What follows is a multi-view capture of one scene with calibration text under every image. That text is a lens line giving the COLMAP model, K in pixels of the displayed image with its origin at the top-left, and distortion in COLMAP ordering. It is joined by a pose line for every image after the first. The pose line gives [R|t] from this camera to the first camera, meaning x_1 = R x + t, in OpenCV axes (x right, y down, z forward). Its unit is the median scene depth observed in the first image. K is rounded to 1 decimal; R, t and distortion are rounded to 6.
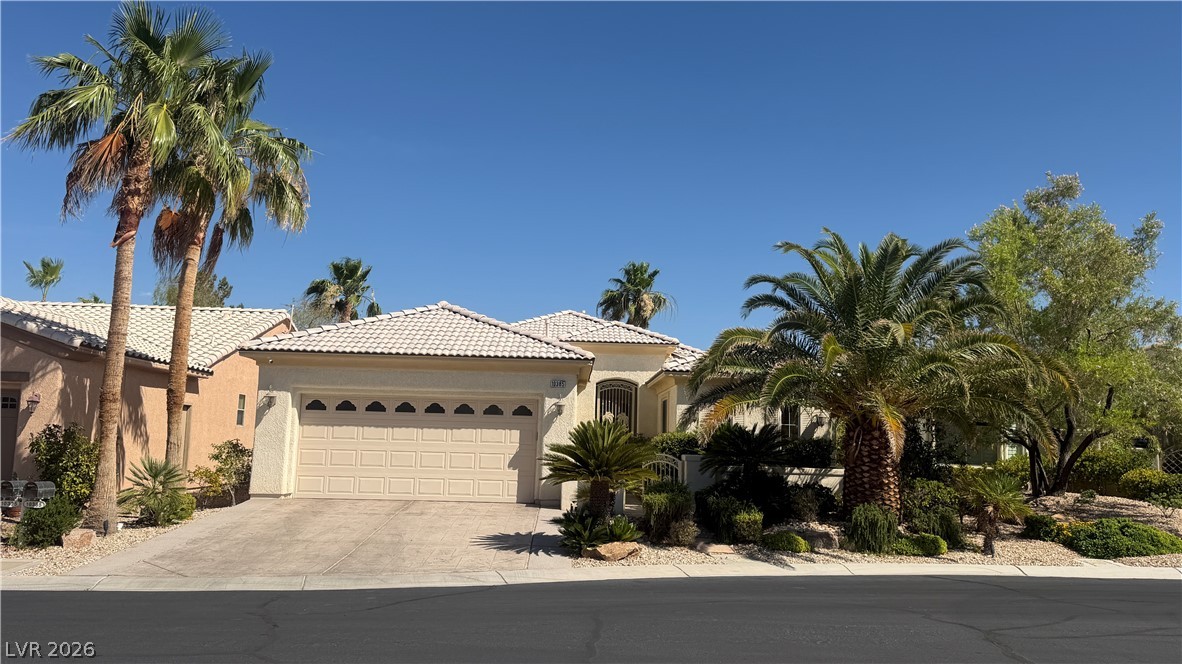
lens RADIAL K [[959.1, 0, 580.6], [0, 959.1, 326.0], [0, 0, 1]] dist [0.047111, -0.003704]
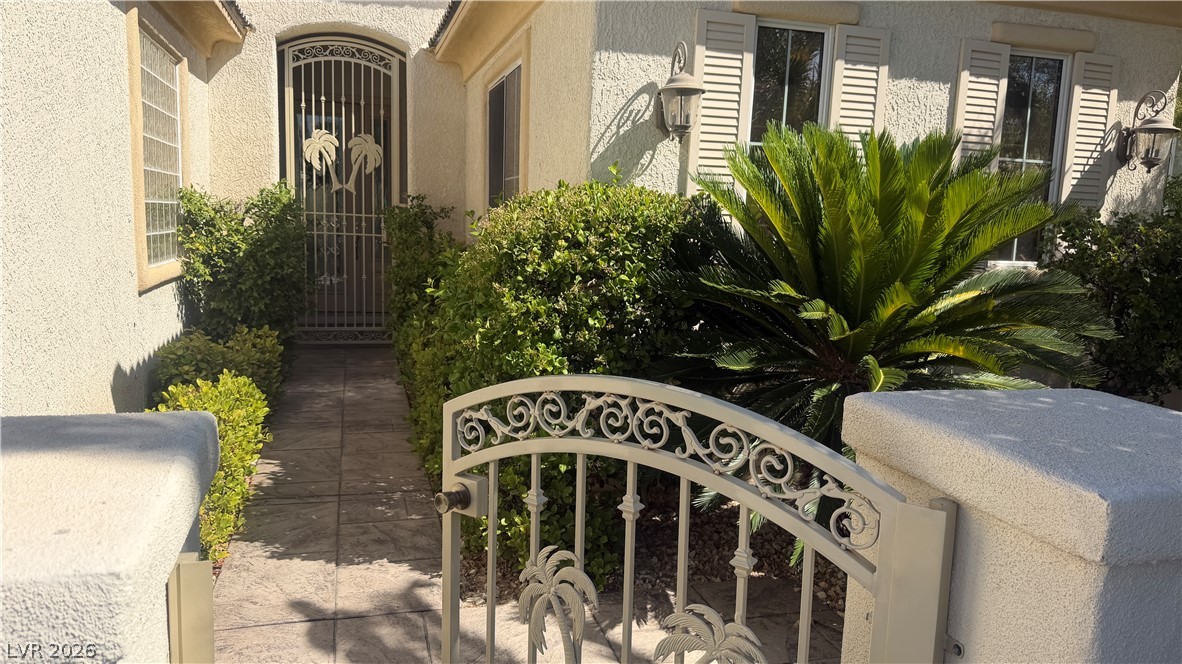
lens RADIAL K [[821.7, 0, 588.9], [0, 821.7, 337.0], [0, 0, 1]] dist [0.062336, -0.067739]
pose [[0.964441, -0.033151, 0.262211, 0.065448], [-0.039735, 0.962640, 0.267853, 0.122310], [-0.261295, -0.268748, 0.927092, 1.067423]]
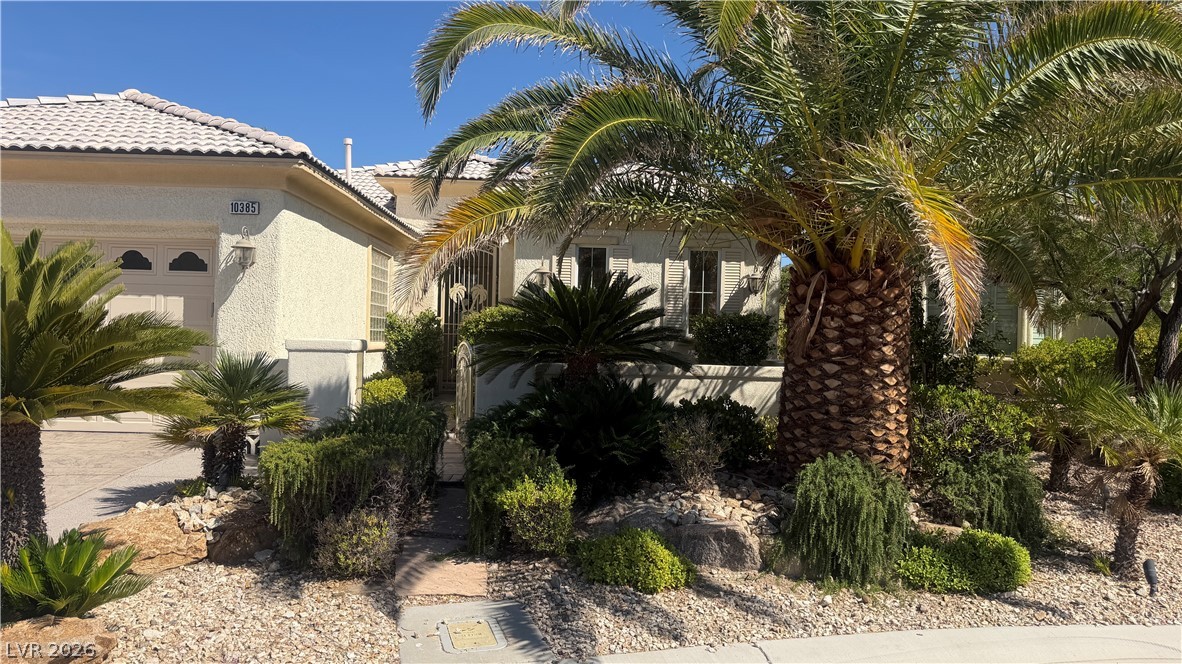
lens RADIAL K [[821.7, 0, 597.0], [0, 821.7, 339.2], [0, 0, 1]] dist [0.062336, -0.067739]
pose [[0.999757, -0.006117, 0.021170, 0.183168], [0.003449, 0.992298, 0.123825, 0.088989], [-0.021765, -0.123722, 0.992078, 0.637926]]
